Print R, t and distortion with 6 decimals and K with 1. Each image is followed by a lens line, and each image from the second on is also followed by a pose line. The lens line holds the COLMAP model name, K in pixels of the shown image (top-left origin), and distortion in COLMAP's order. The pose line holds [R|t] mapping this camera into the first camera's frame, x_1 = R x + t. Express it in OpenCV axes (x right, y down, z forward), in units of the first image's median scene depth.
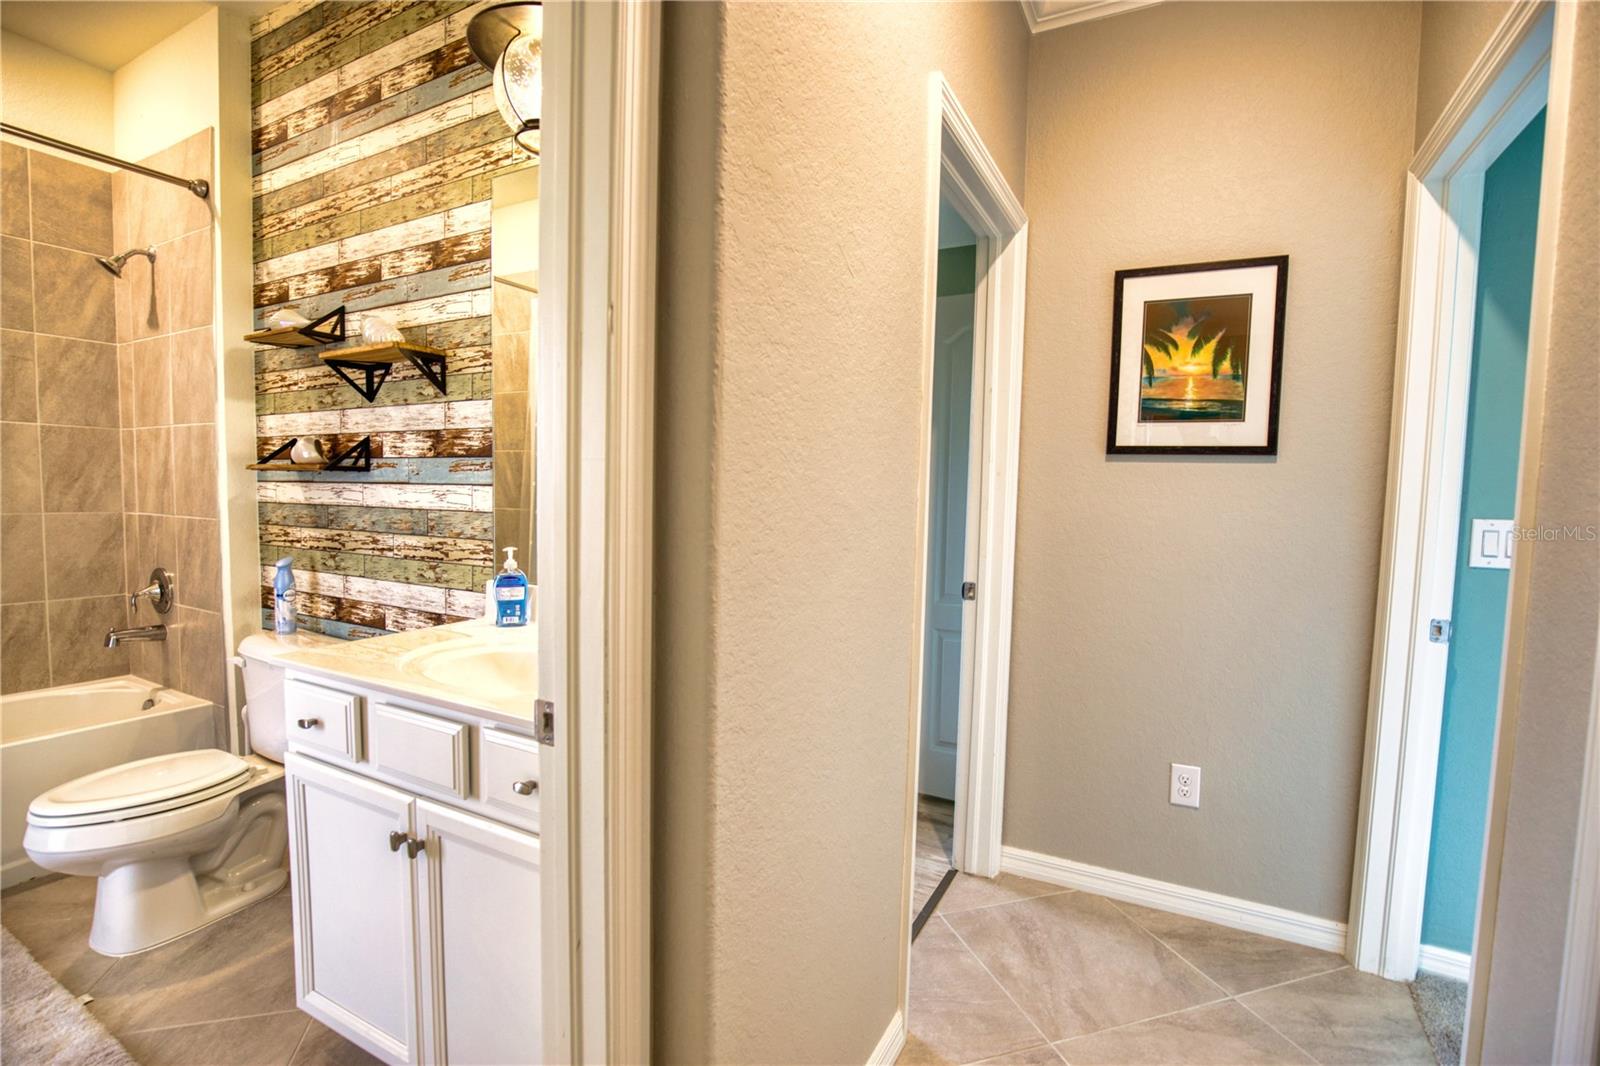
lens RADIAL K [[729.0, 0, 807.9], [0, 729.0, 541.4], [0, 0, 1]] dist [-0.042054, 0.009899]
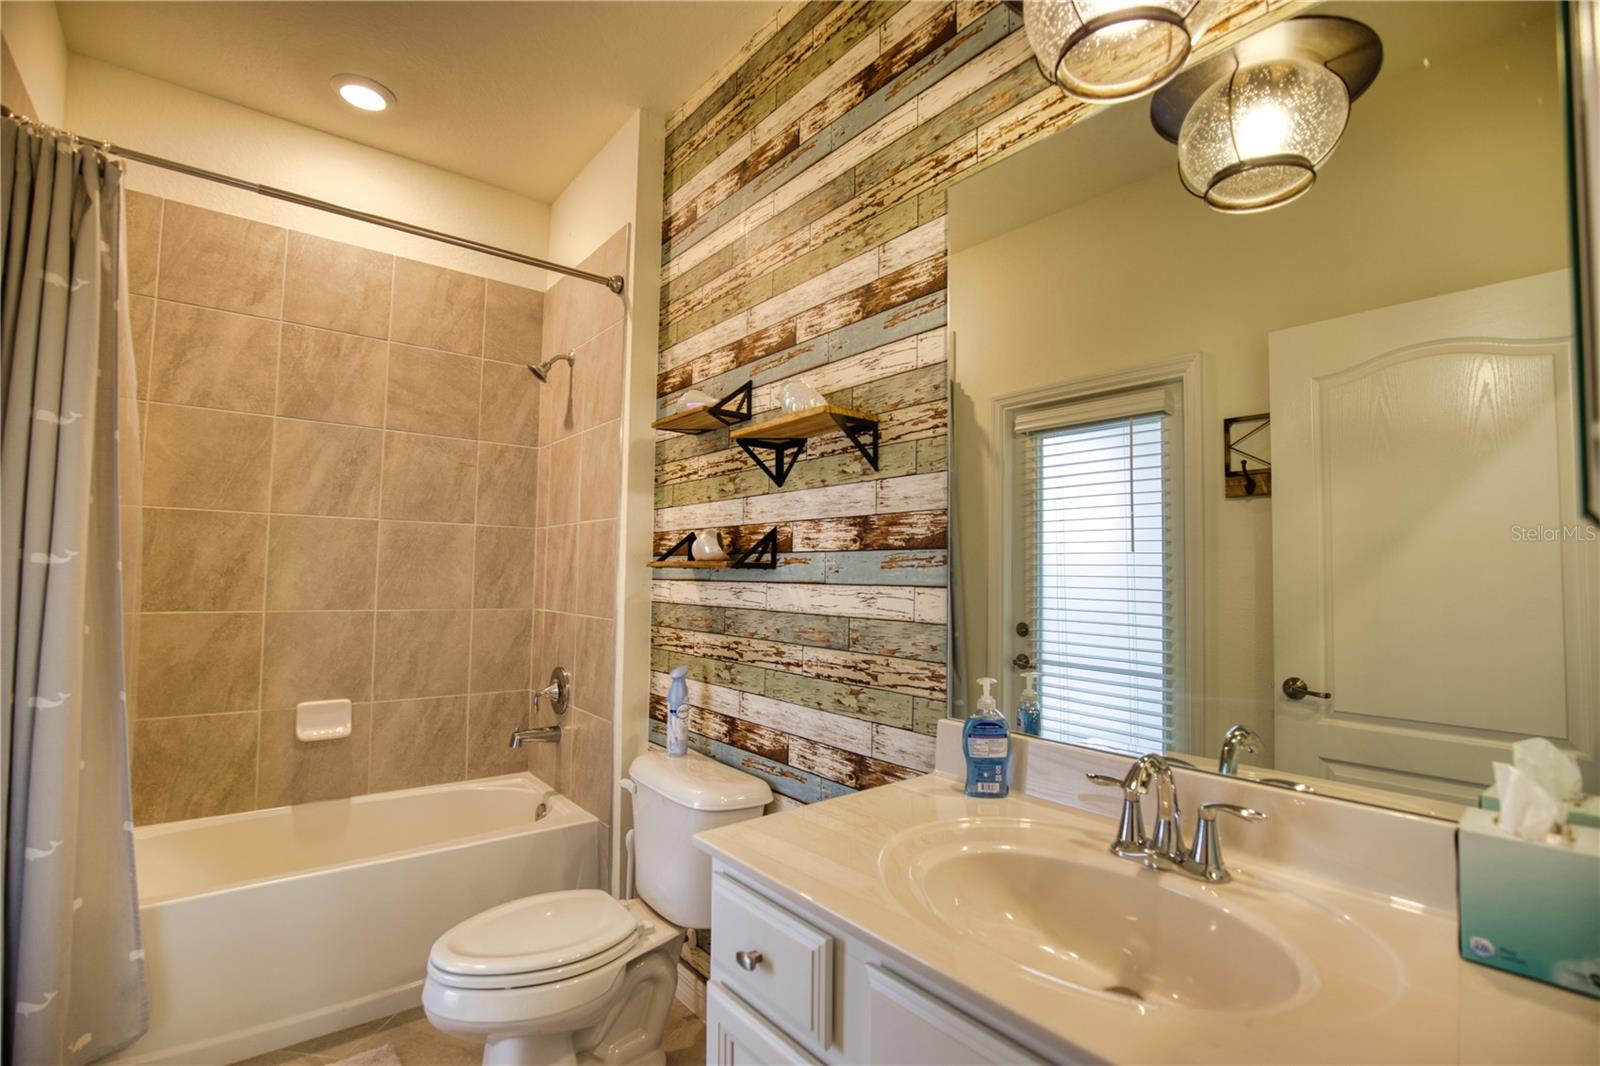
lens RADIAL K [[730.3, 0, 809.5], [0, 730.3, 538.3], [0, 0, 1]] dist [-0.036958, 0.006488]
pose [[0.920651, -0.027031, -0.389449, -0.234580], [-0.022409, 0.992296, -0.121849, -0.028767], [0.389743, 0.120908, 0.912952, 0.228782]]
